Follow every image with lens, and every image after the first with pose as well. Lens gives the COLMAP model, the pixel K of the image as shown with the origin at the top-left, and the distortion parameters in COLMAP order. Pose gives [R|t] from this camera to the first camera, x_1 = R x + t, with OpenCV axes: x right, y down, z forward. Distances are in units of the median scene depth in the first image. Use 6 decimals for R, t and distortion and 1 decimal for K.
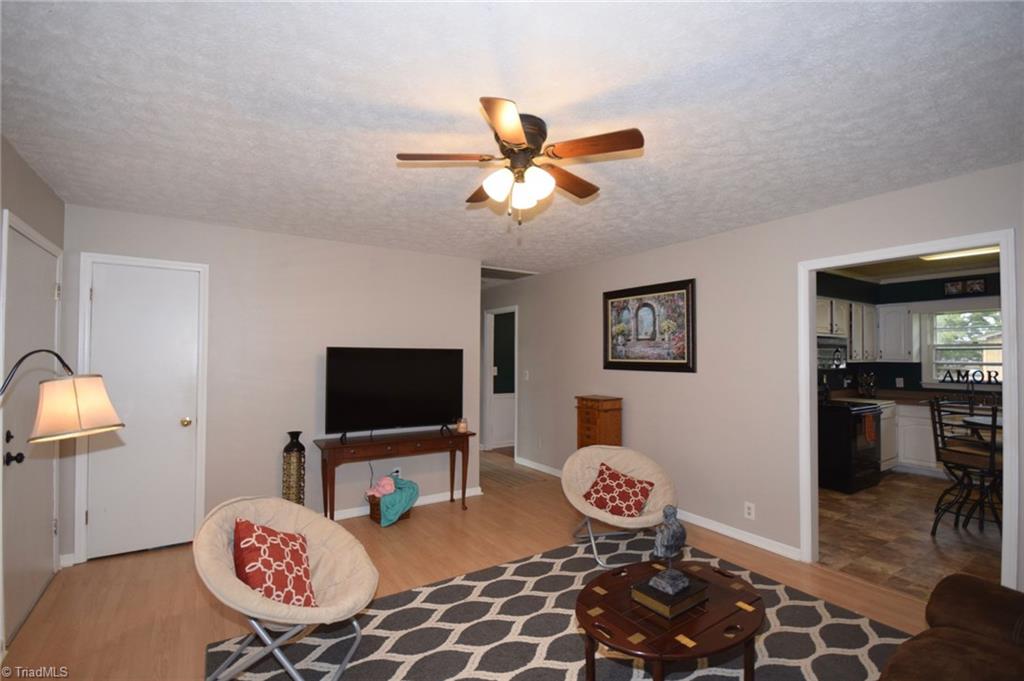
lens RADIAL K [[468.2, 0, 532.9], [0, 468.2, 345.6], [0, 0, 1]] dist [0.002991, 0.000227]
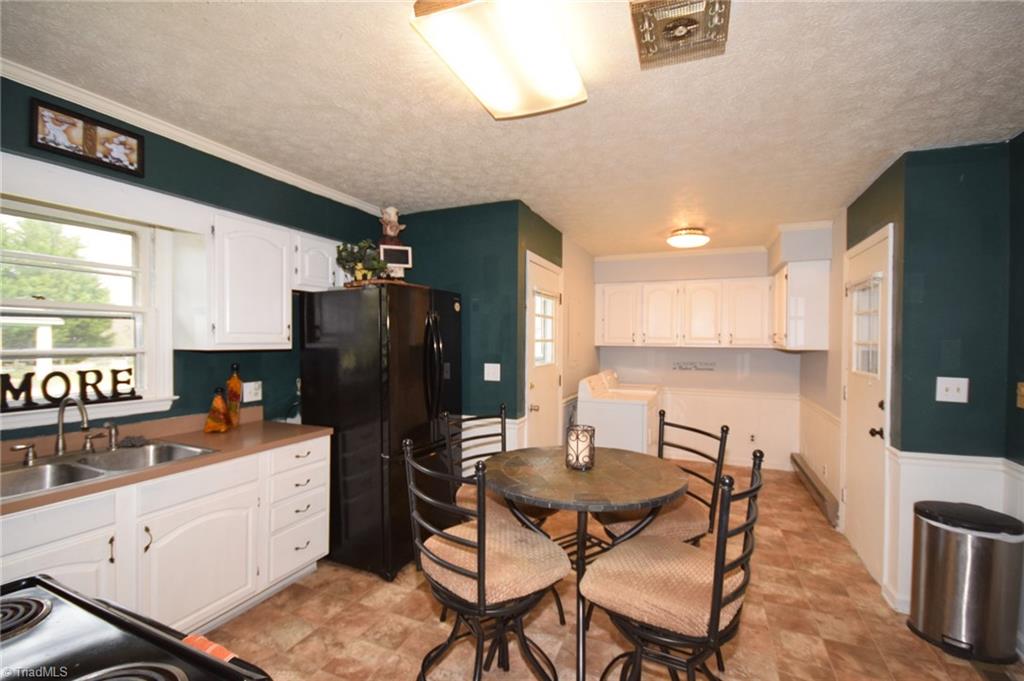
lens RADIAL K [[471.2, 0, 495.6], [0, 471.2, 344.4], [0, 0, 1]] dist [-0.000709, -0.000663]
pose [[-0.497225, -0.009301, 0.867572, 0.425095], [-0.022378, 0.999747, -0.002108, 0.023480], [-0.867333, -0.020463, -0.497307, 0.853387]]
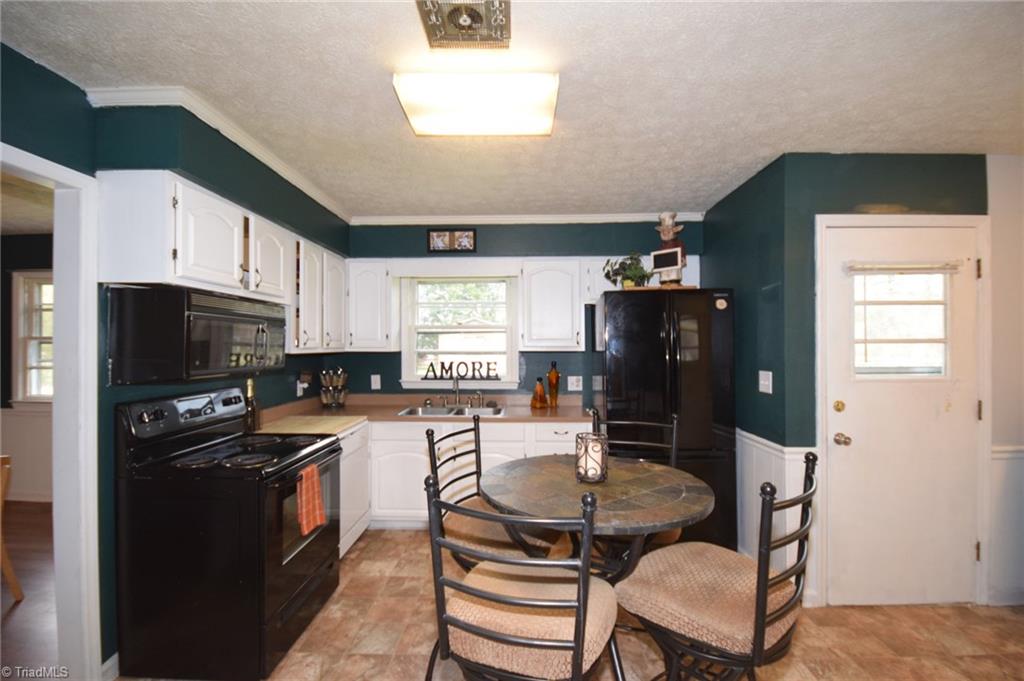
lens RADIAL K [[439.3, 0, 493.0], [0, 439.3, 342.3], [0, 0, 1]] dist [0.000235, 0.000046]
pose [[0.619844, 0.000729, 0.784725, 0.427496], [-0.010096, 0.999924, 0.007046, 0.017555], [-0.784660, -0.012290, 0.619804, 0.522194]]
